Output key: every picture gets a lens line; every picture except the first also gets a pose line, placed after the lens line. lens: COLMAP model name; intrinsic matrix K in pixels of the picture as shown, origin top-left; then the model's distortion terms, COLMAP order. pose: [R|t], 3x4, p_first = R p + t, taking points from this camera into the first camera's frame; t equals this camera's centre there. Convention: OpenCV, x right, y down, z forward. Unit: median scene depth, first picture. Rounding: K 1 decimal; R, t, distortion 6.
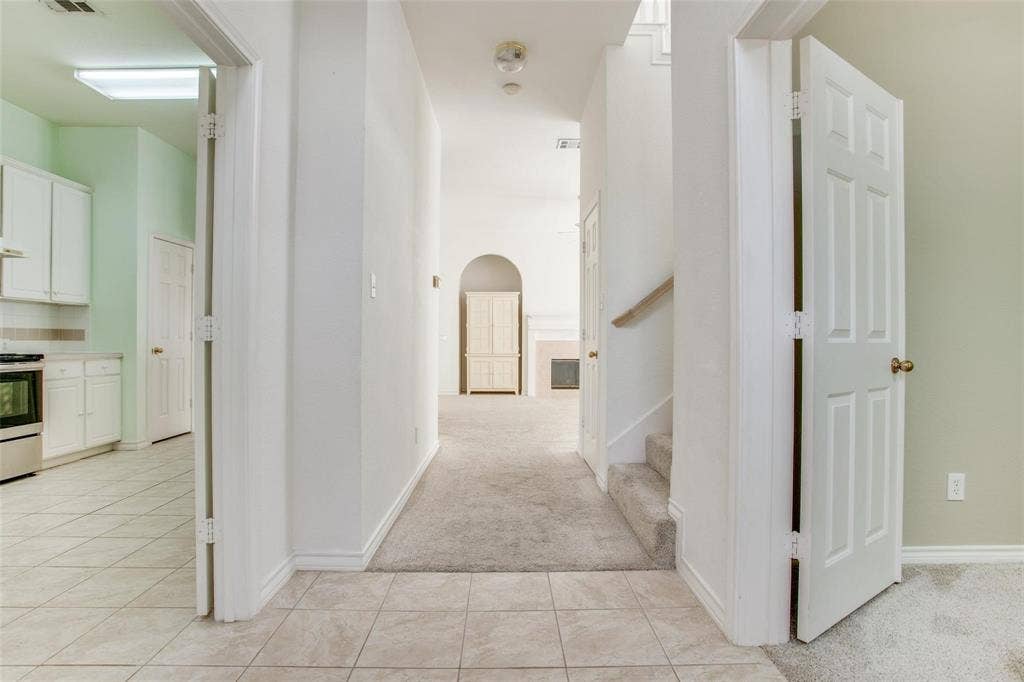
lens RADIAL K [[523.3, 0, 512.0], [0, 523.3, 341.0], [0, 0, 1]] dist [-0.060211, 0.032530]
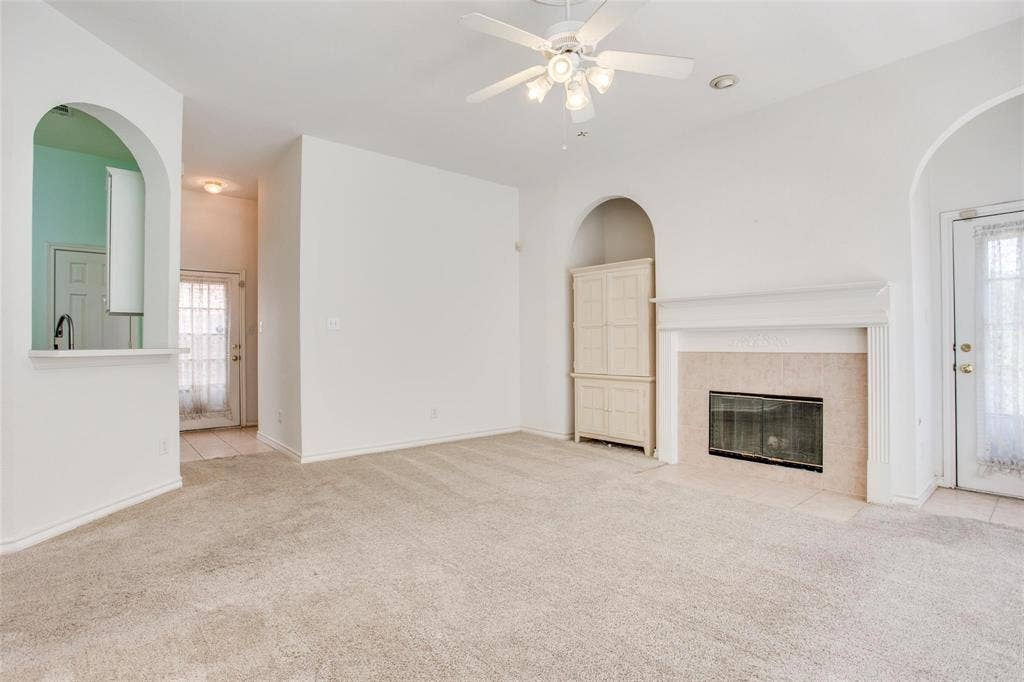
lens RADIAL K [[523.3, 0, 512.0], [0, 523.3, 341.0], [0, 0, 1]] dist [-0.060211, 0.032530]
pose [[0.621962, -0.012248, -0.782951, 0.660276], [-0.002220, 0.999846, -0.017404, -0.003151], [0.783044, 0.012563, 0.621839, 1.121338]]
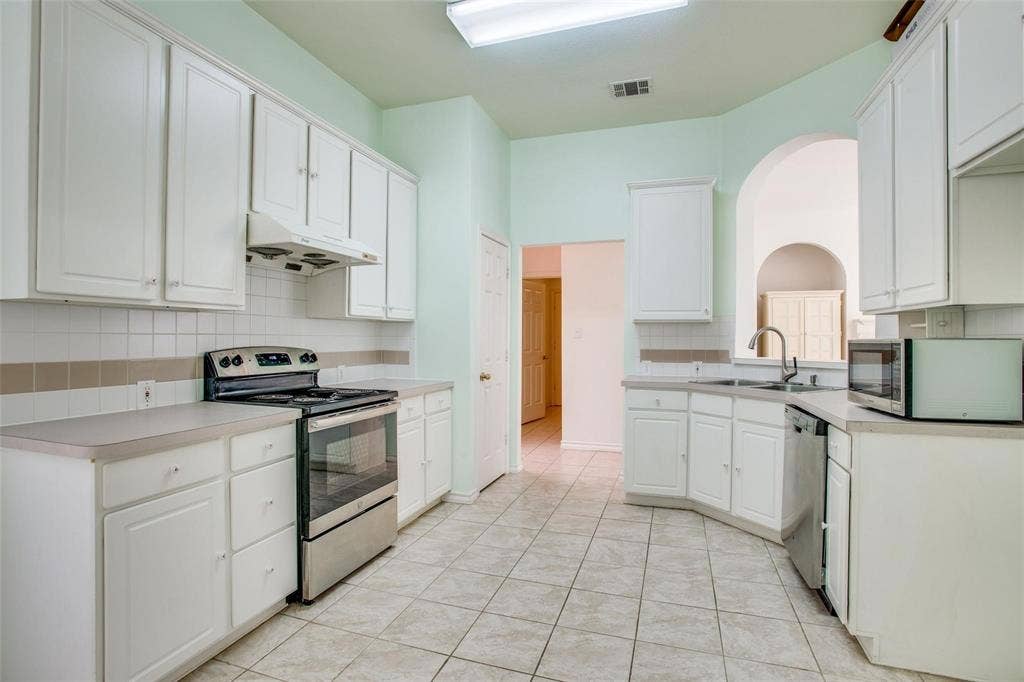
lens RADIAL K [[523.3, 0, 512.0], [0, 523.3, 341.0], [0, 0, 1]] dist [-0.060211, 0.032530]
pose [[0.950459, 0.000553, -0.310849, -0.420810], [0.000045, 0.999998, 0.001917, -0.040271], [0.310849, -0.001836, 0.950458, 0.256054]]
